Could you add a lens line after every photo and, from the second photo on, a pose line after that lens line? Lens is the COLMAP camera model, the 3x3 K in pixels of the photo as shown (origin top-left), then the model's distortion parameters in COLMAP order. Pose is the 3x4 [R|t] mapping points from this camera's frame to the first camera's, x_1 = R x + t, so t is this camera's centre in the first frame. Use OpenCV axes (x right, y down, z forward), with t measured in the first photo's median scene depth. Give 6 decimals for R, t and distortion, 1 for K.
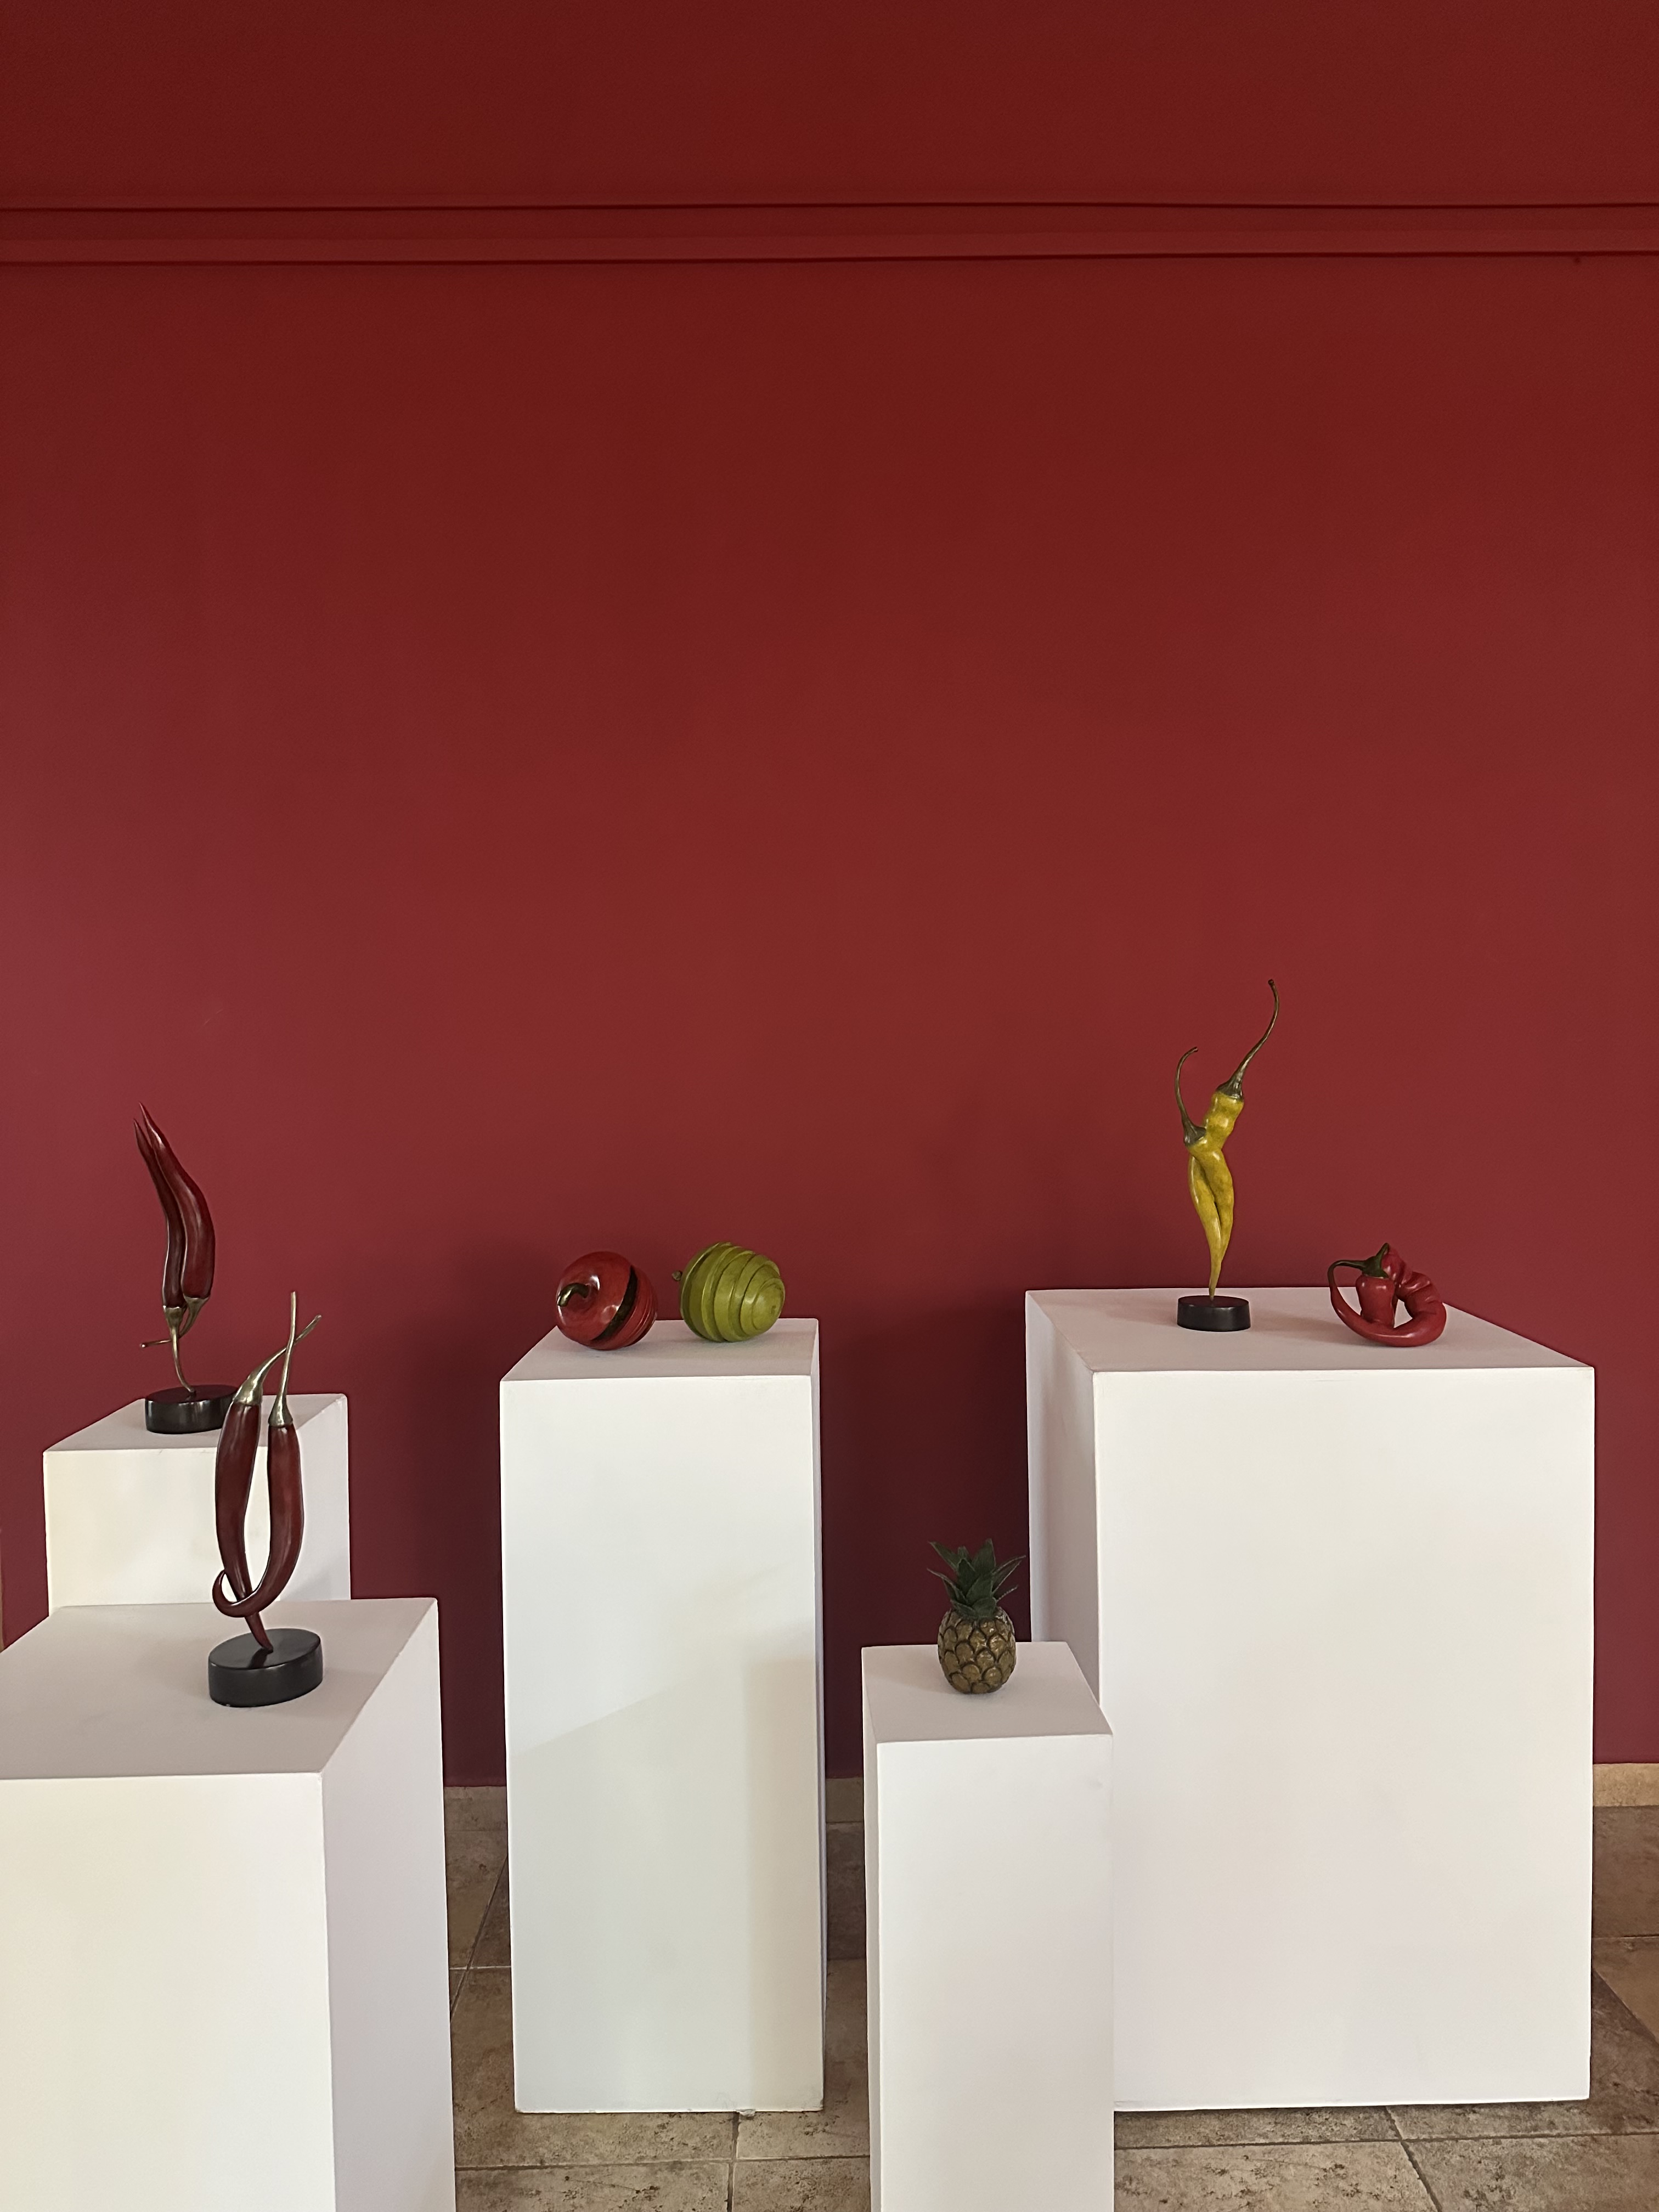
lens RADIAL K [[1540.8, 0, 831.7], [0, 1540.8, 1090.5], [0, 0, 1]] dist [0.054668, -0.061088]
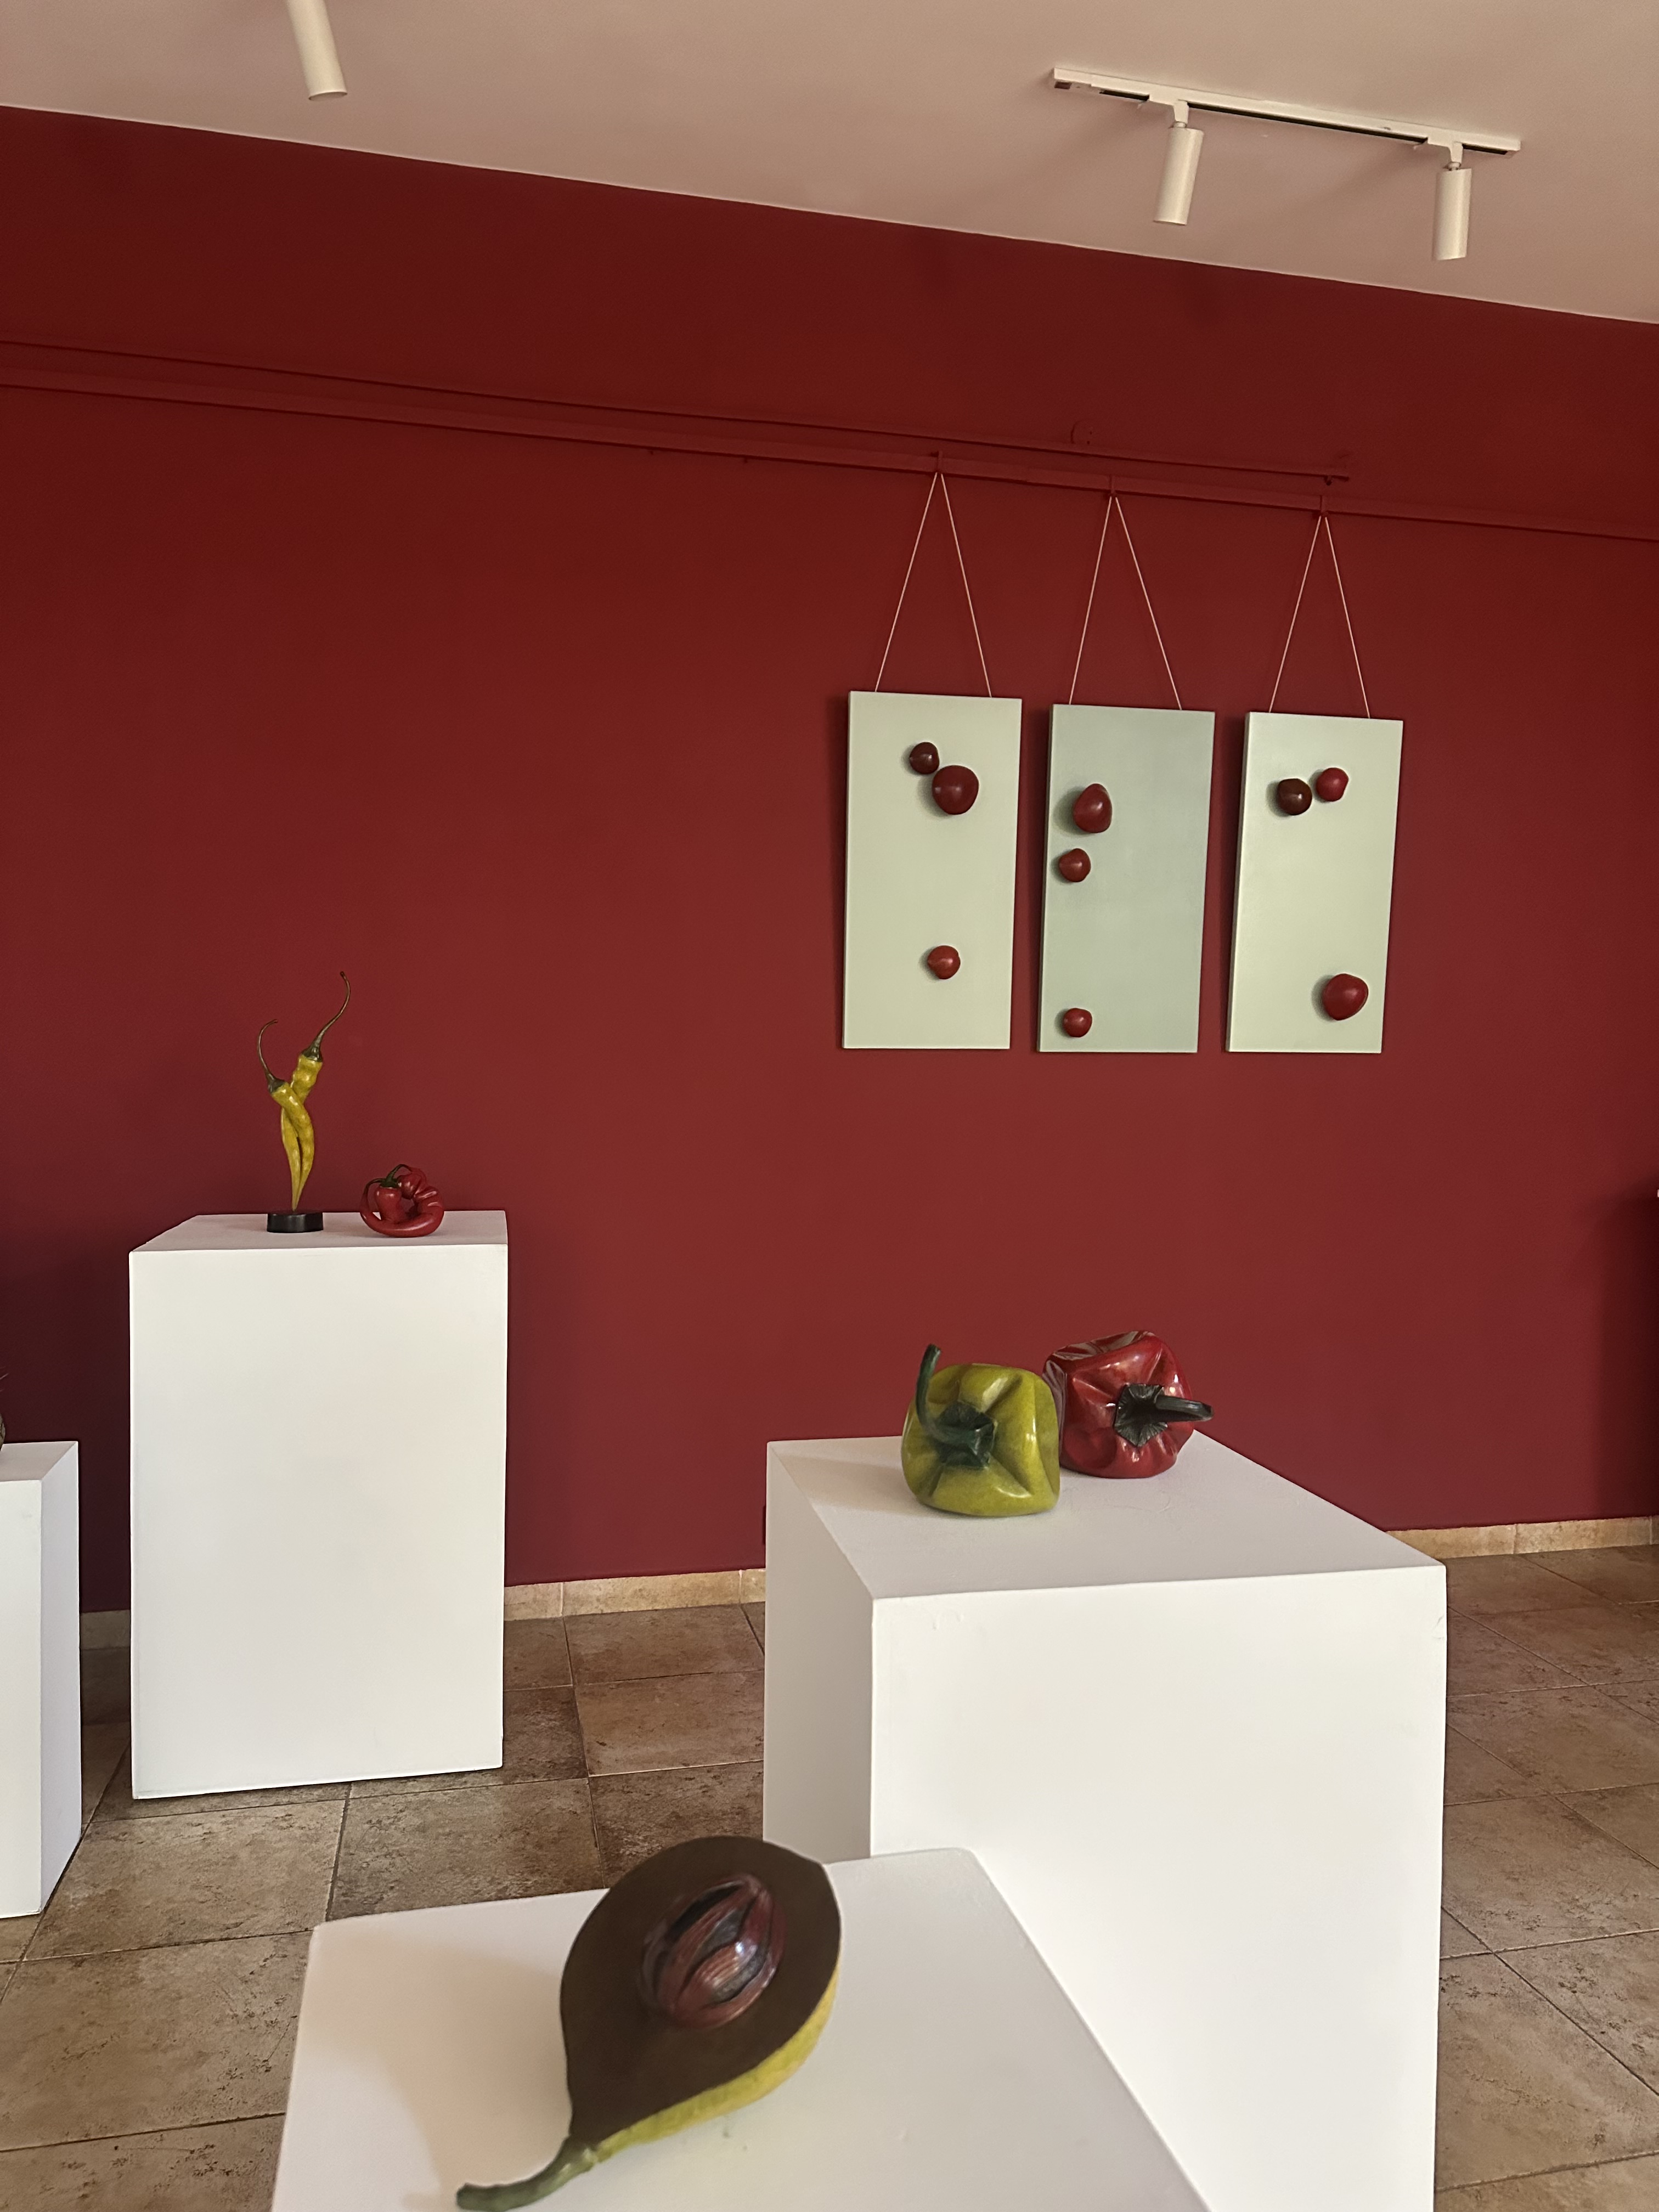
lens RADIAL K [[1540.8, 0, 819.4], [0, 1540.8, 1108.6], [0, 0, 1]] dist [0.054668, -0.061088]
pose [[0.979110, 0.012479, 0.202946, 0.460450], [-0.010205, 0.999873, -0.012247, 0.065485], [-0.203073, 0.009921, 0.979113, -0.426881]]
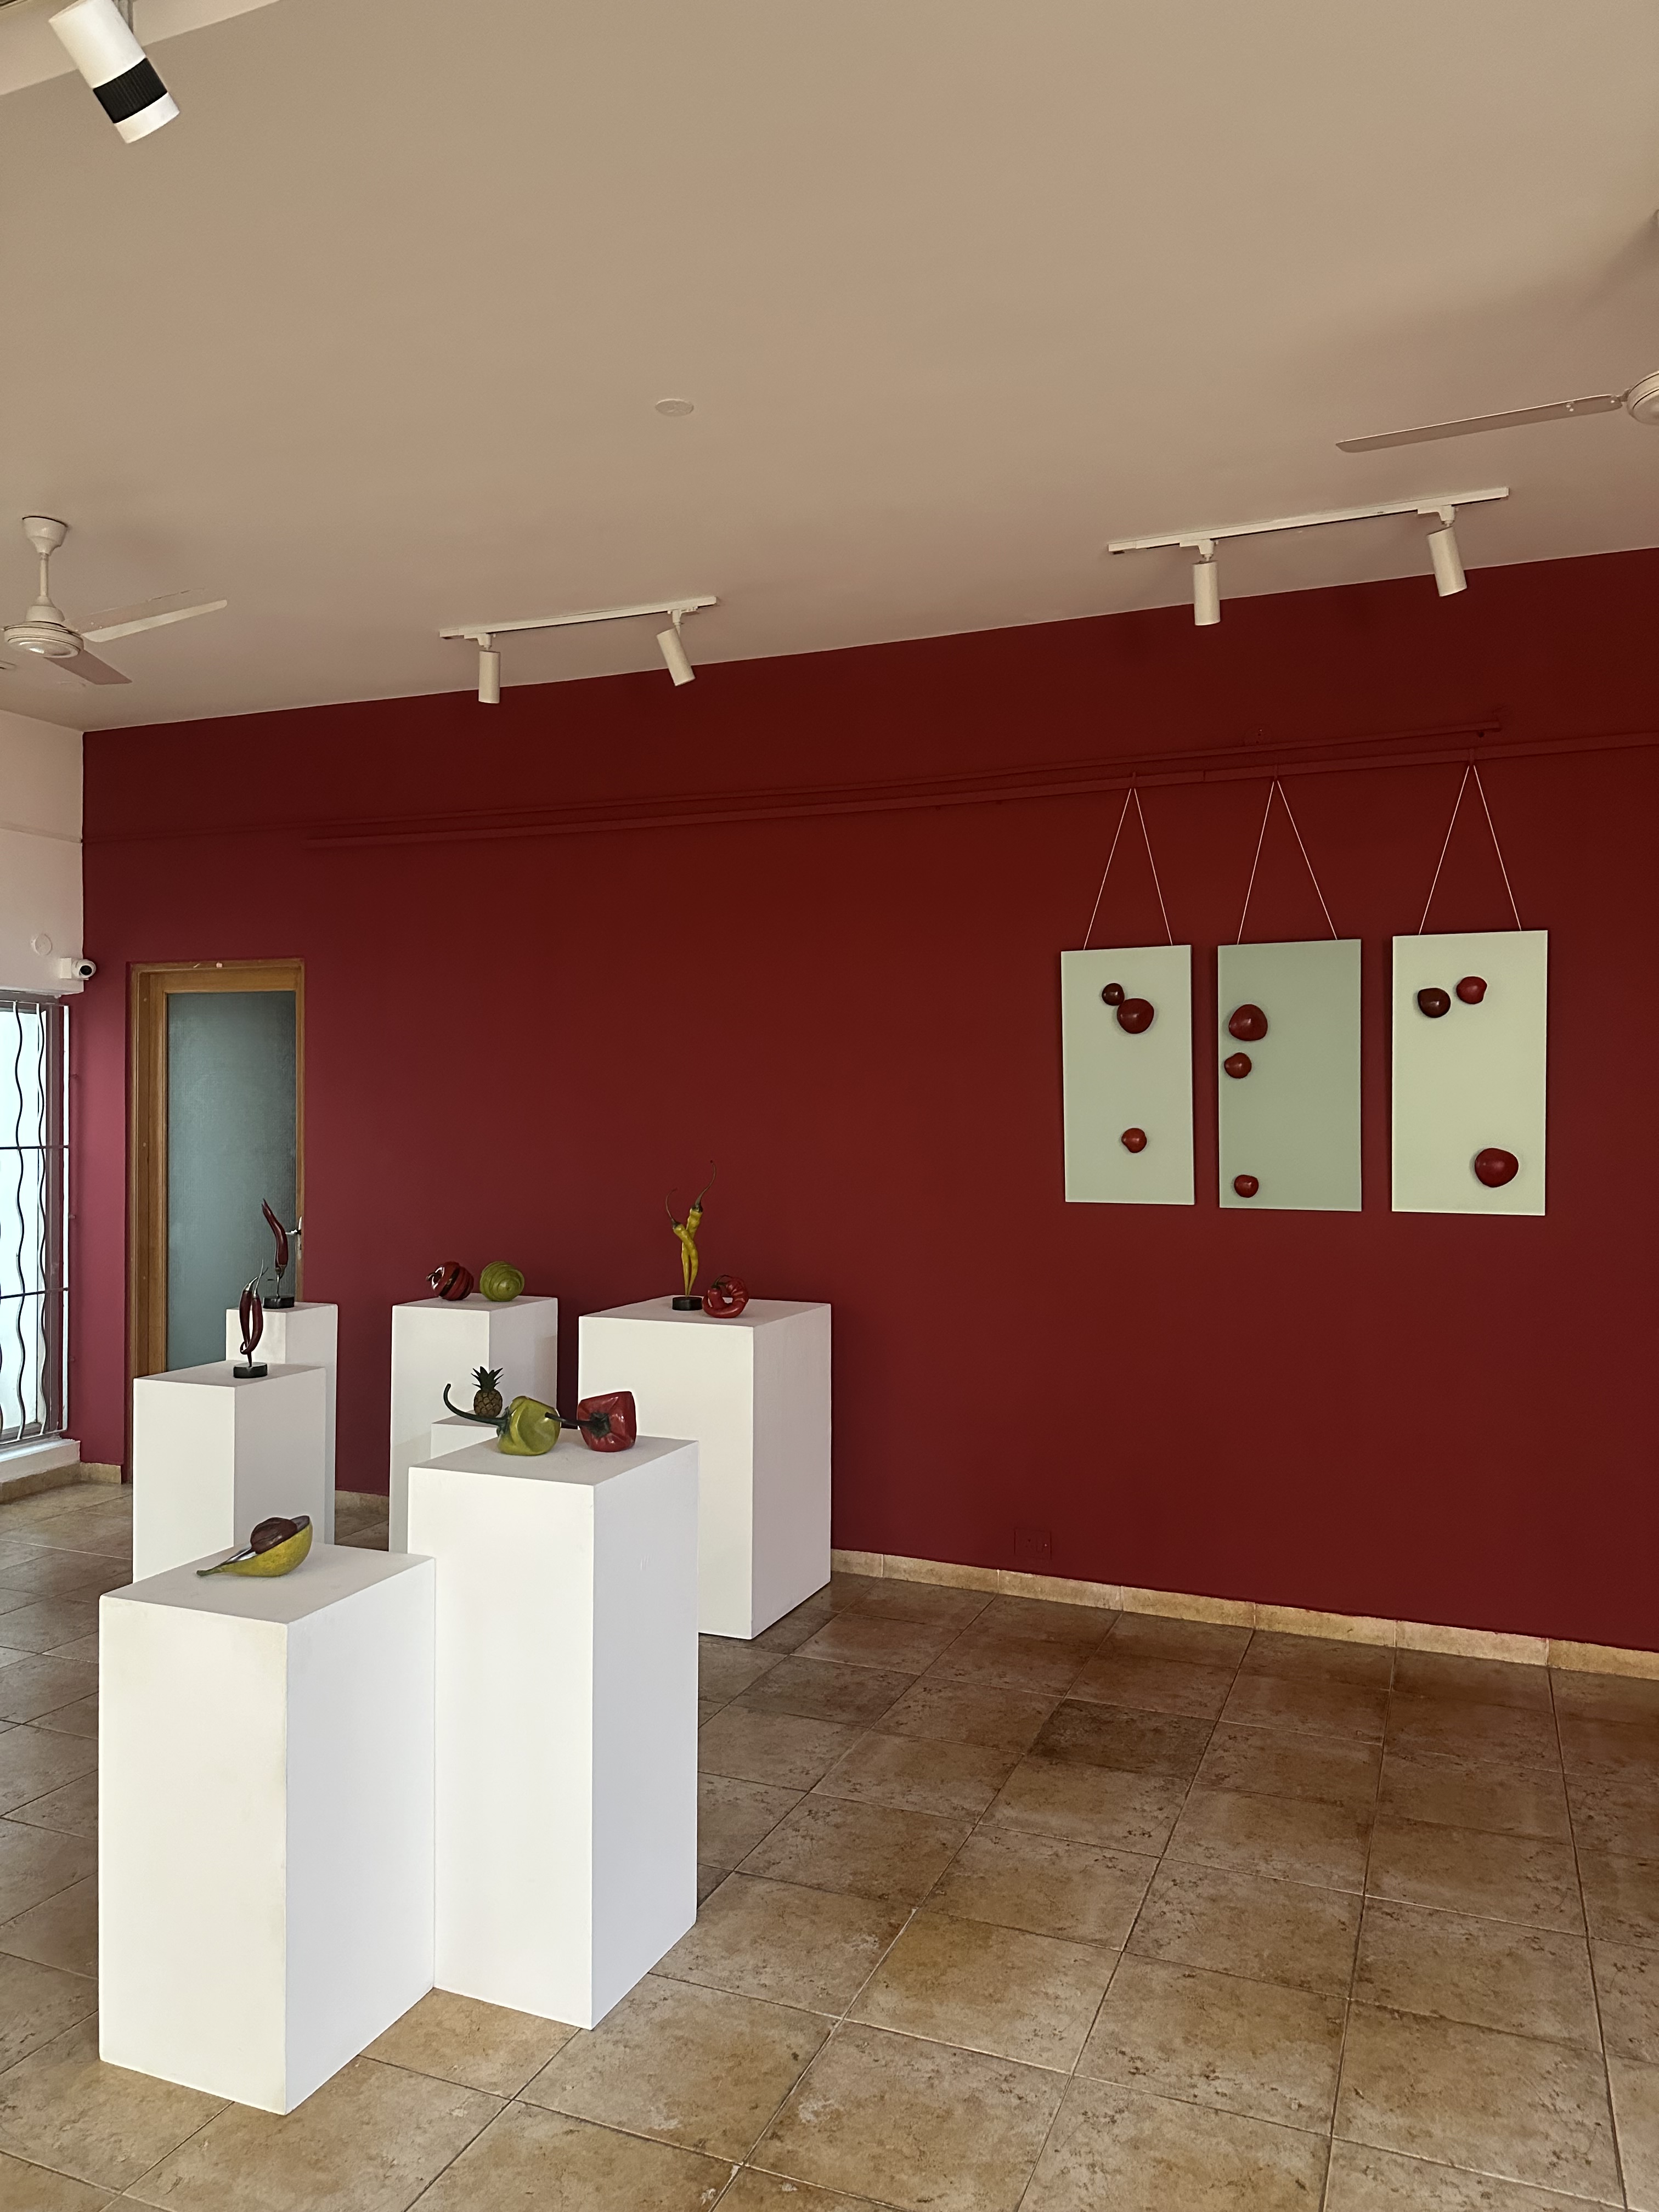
lens RADIAL K [[1540.8, 0, 815.9], [0, 1540.8, 1095.8], [0, 0, 1]] dist [0.054668, -0.061088]
pose [[0.916250, 0.008828, -0.400510, 1.476364], [-0.028504, 0.998660, -0.043196, -0.079426], [0.399592, 0.050994, 0.915274, -1.135034]]
